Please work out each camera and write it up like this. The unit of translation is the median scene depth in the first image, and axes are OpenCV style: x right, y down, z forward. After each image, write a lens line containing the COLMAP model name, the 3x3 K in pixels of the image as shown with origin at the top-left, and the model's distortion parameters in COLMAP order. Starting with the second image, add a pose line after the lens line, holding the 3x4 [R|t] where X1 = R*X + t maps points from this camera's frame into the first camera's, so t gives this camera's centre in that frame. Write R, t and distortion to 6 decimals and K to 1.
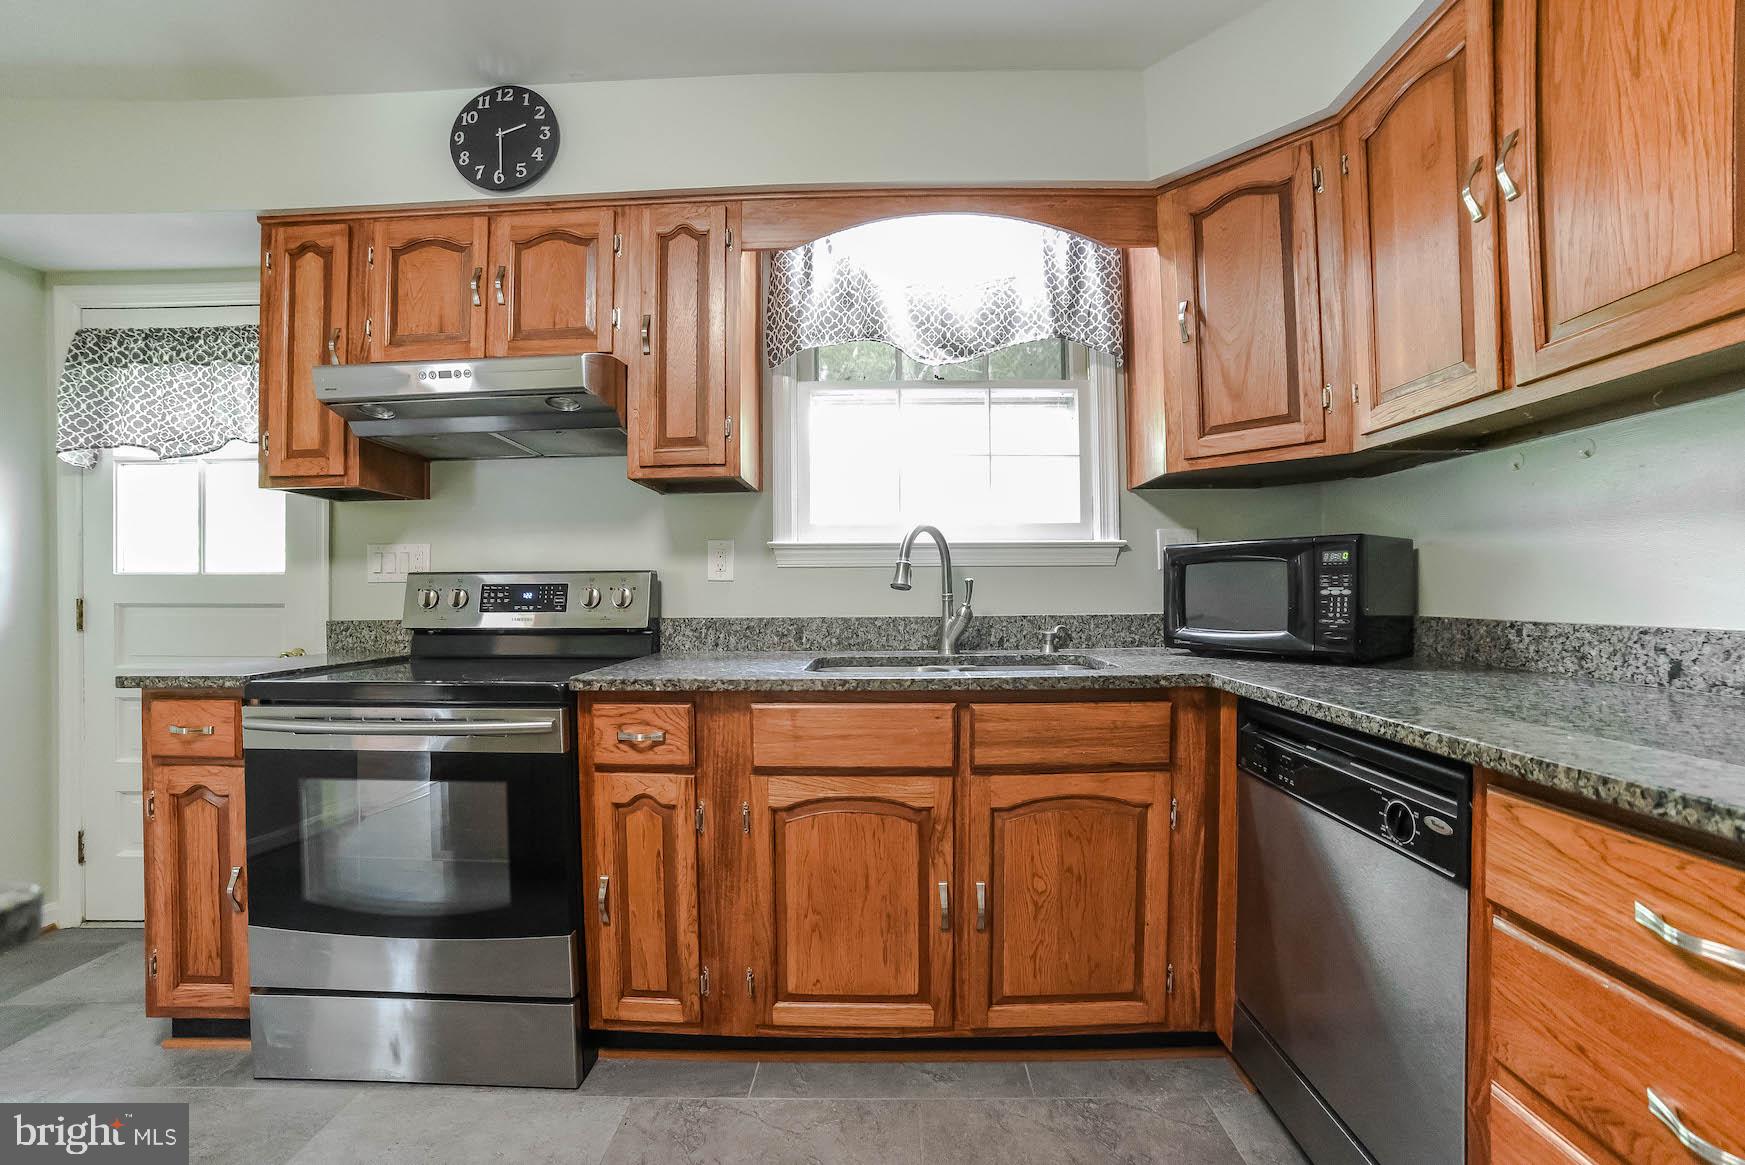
lens RADIAL K [[712.5, 0, 877.5], [0, 712.5, 597.4], [0, 0, 1]] dist [-0.096109, 0.033097]
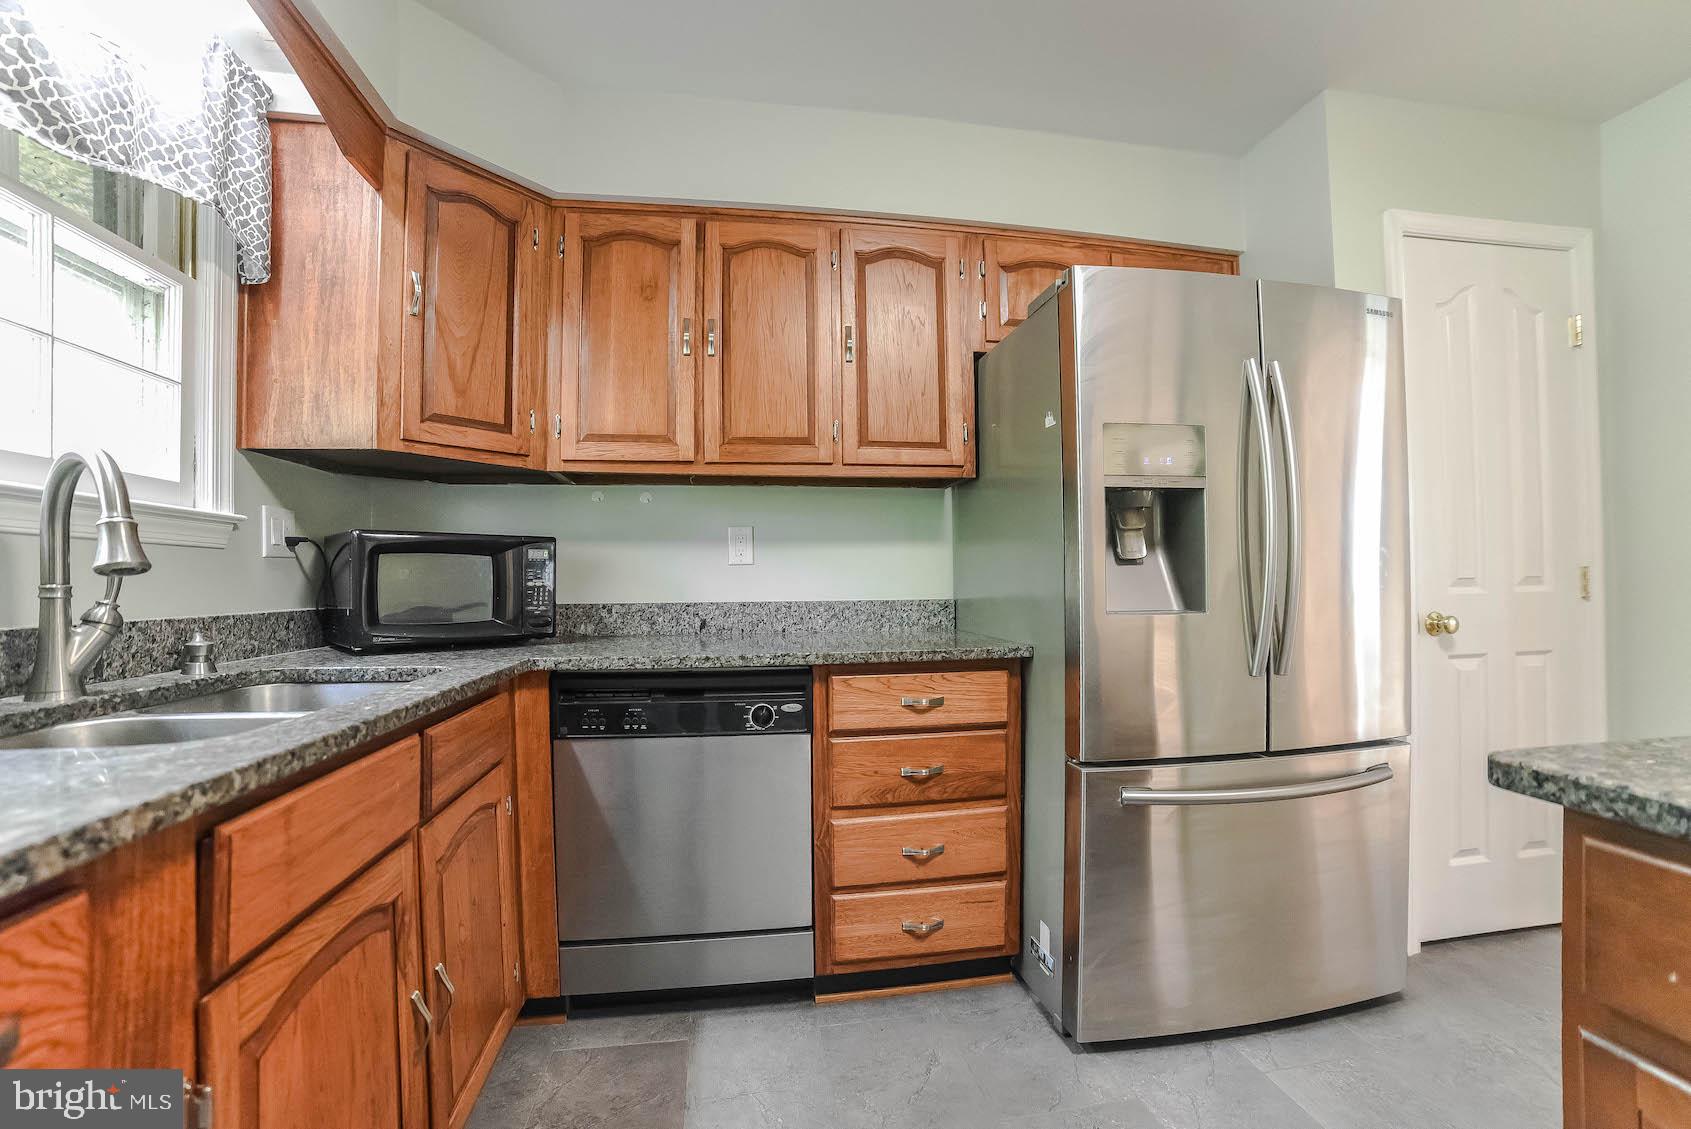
lens RADIAL K [[725.0, 0, 848.0], [0, 725.0, 572.7], [0, 0, 1]] dist [-0.101391, 0.035577]
pose [[-0.175246, 0.024089, 0.984230, -0.553710], [0.017688, 0.999616, -0.021316, 0.007773], [-0.984366, 0.013673, -0.175605, 0.577976]]
